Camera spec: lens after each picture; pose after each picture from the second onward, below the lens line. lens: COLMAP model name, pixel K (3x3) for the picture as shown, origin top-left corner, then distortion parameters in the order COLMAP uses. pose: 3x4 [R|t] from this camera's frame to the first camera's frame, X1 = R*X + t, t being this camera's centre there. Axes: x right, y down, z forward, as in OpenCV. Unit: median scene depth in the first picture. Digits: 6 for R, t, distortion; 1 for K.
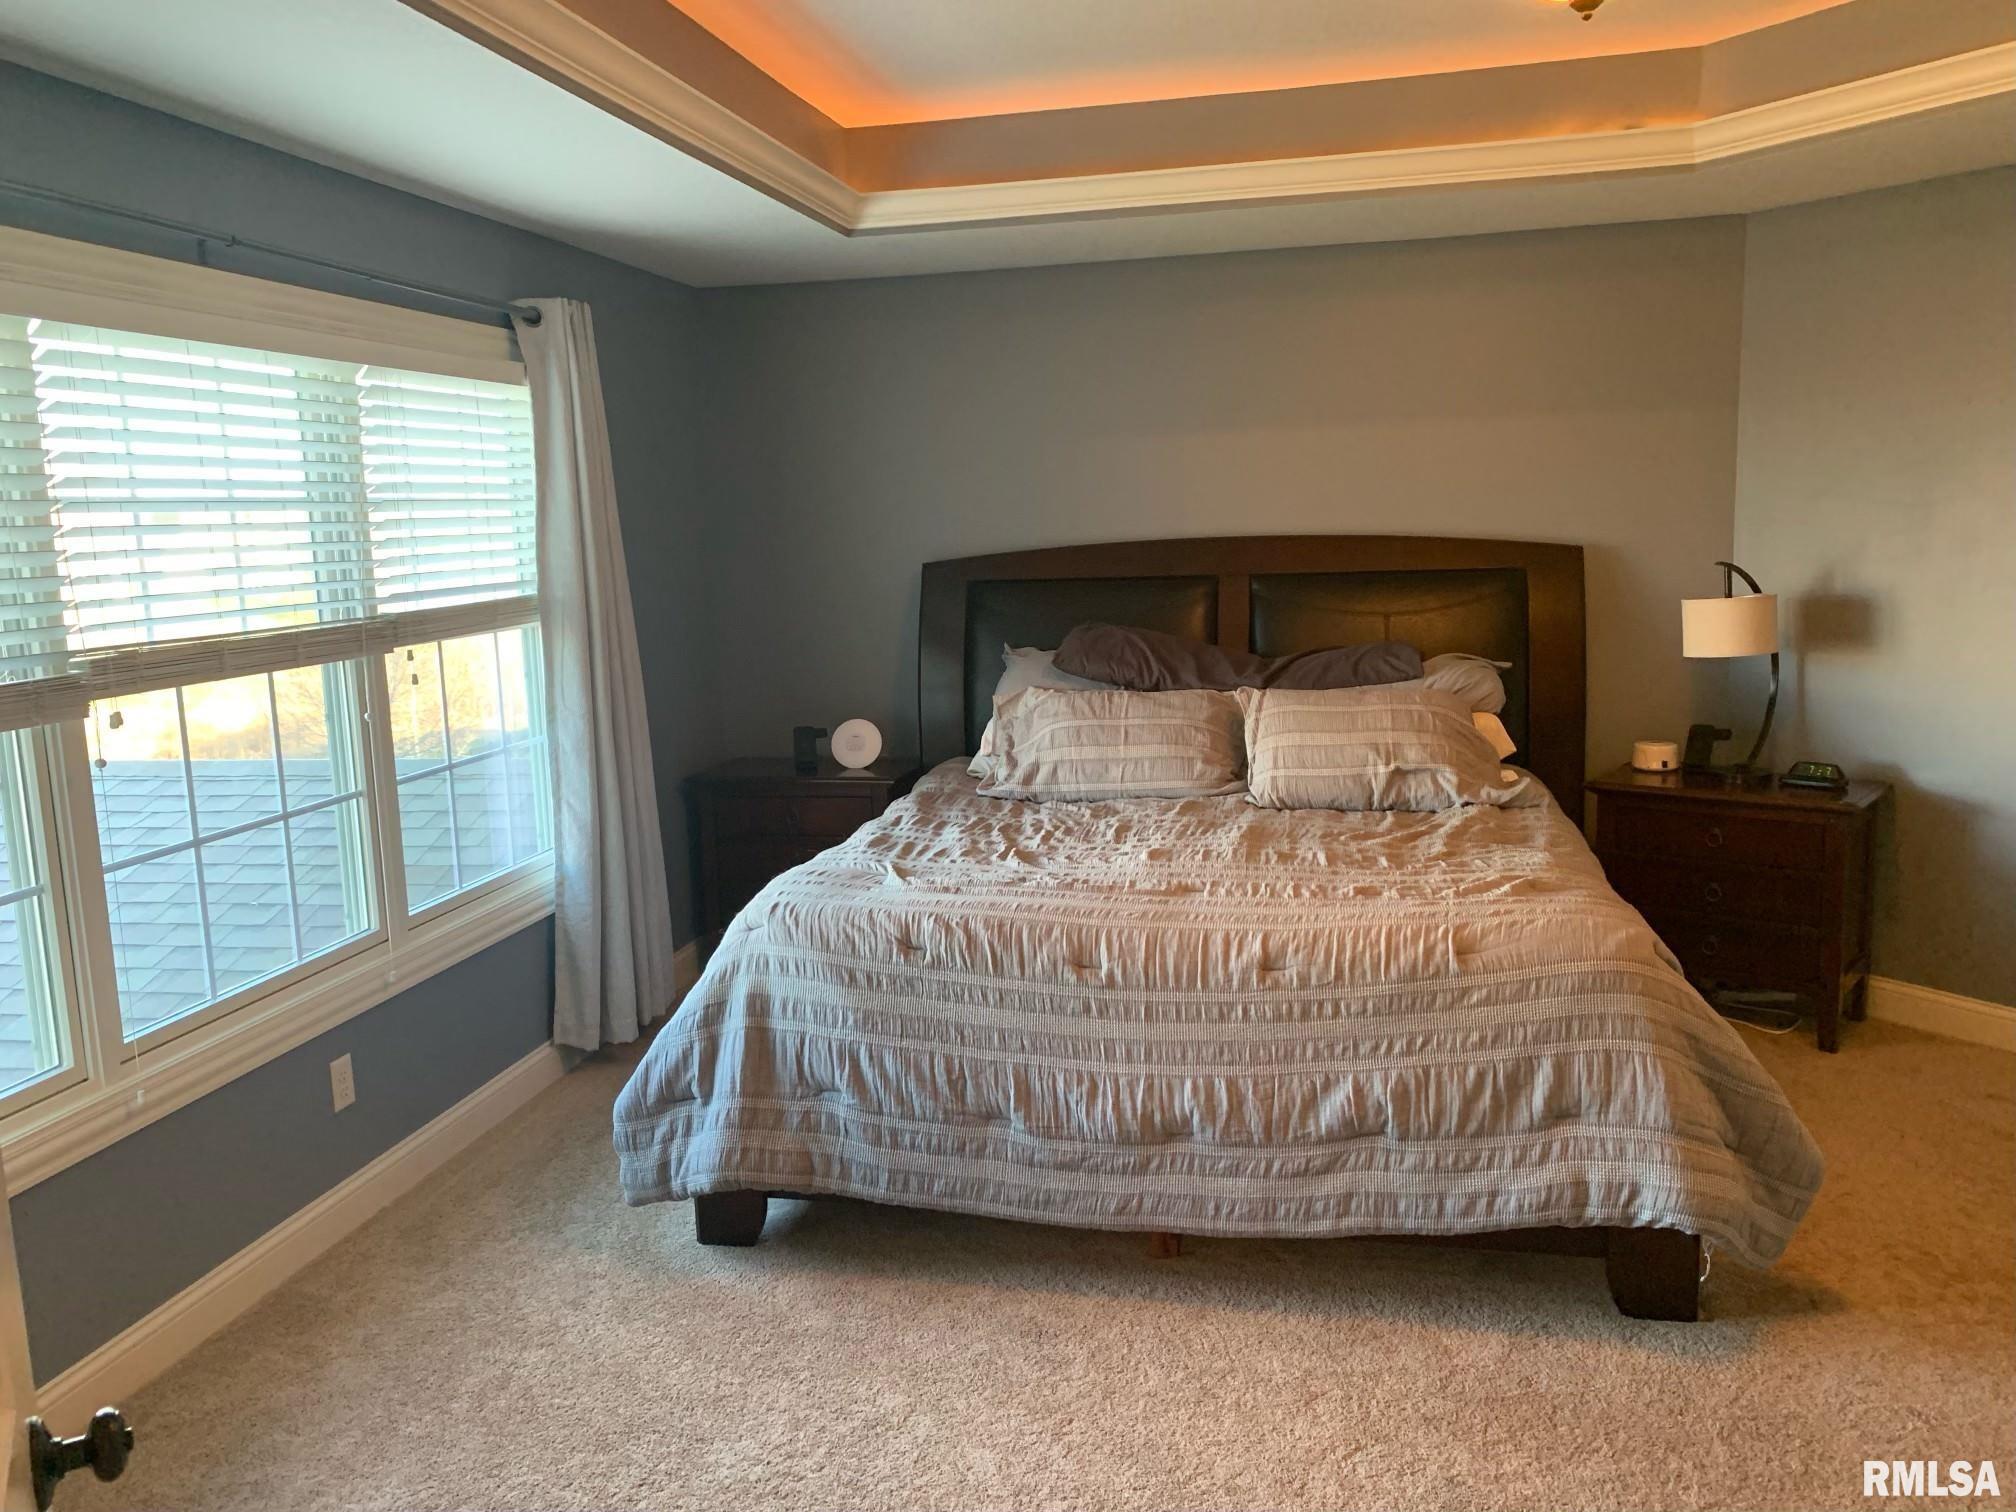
lens RADIAL K [[1550.7, 0, 1008.0], [0, 1550.7, 756.0], [0, 0, 1]] dist [0.001298, -0.000527]
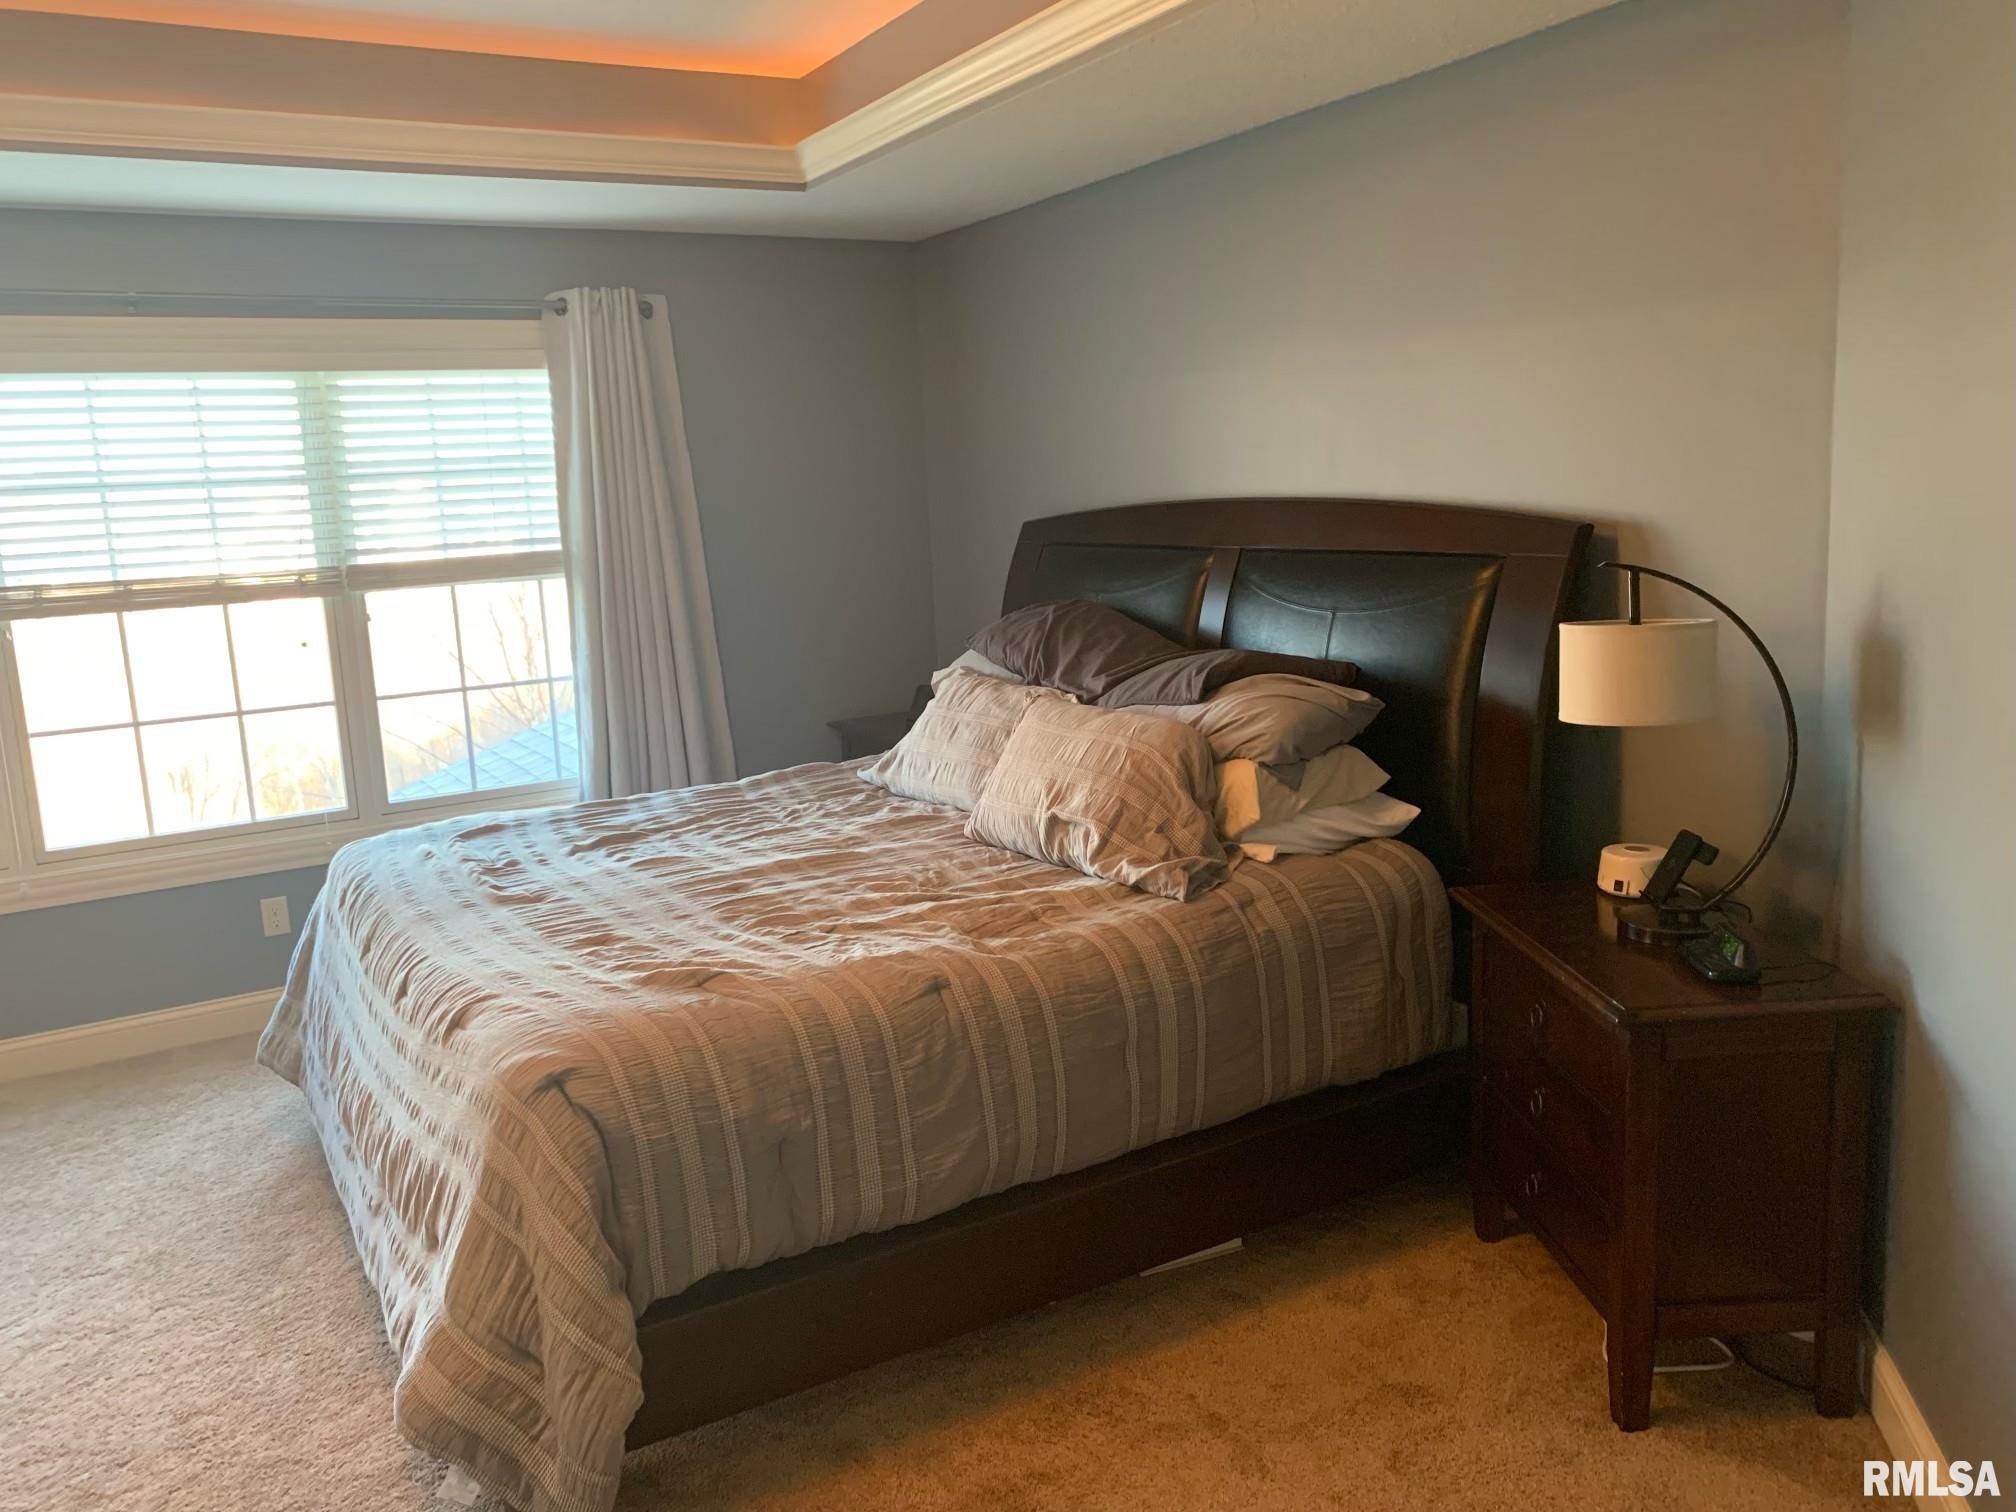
lens RADIAL K [[1531.2, 0, 999.3], [0, 1531.2, 765.2], [0, 0, 1]] dist [0.026467, -0.003826]
pose [[0.676162, 0.137569, -0.723796, 0.790582], [-0.088290, 0.990463, 0.105774, -0.096886], [0.731444, -0.007616, 0.681859, 0.460330]]
